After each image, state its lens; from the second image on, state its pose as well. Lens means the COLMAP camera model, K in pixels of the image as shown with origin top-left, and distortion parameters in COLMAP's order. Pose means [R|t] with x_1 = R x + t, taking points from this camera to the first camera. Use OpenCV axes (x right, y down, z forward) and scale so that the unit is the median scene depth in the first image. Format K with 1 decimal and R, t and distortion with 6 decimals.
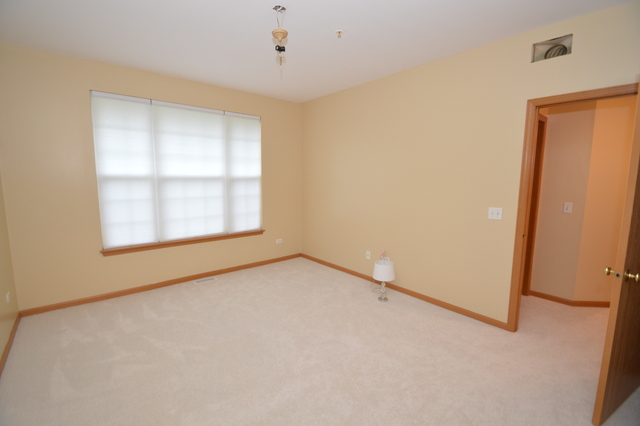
lens RADIAL K [[288.0, 0, 317.8], [0, 288.0, 213.0], [0, 0, 1]] dist [-0.017133, -0.003140]
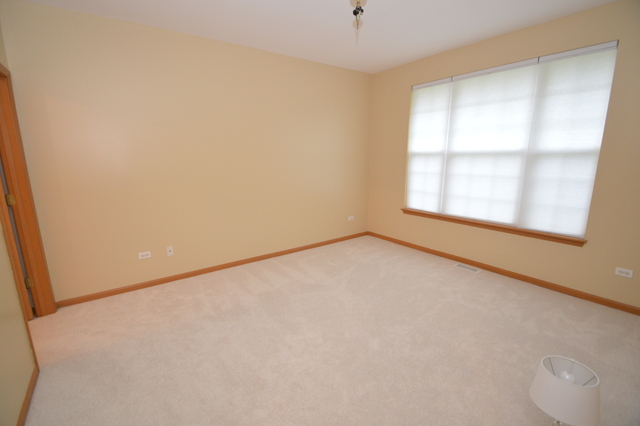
lens RADIAL K [[288.0, 0, 316.8], [0, 288.0, 213.7], [0, 0, 1]] dist [-0.017133, -0.003140]
pose [[-0.101459, 0.193693, -0.975802, 0.532087], [-0.107921, 0.972932, 0.204345, -0.067759], [0.988969, 0.126043, -0.077809, 0.612522]]
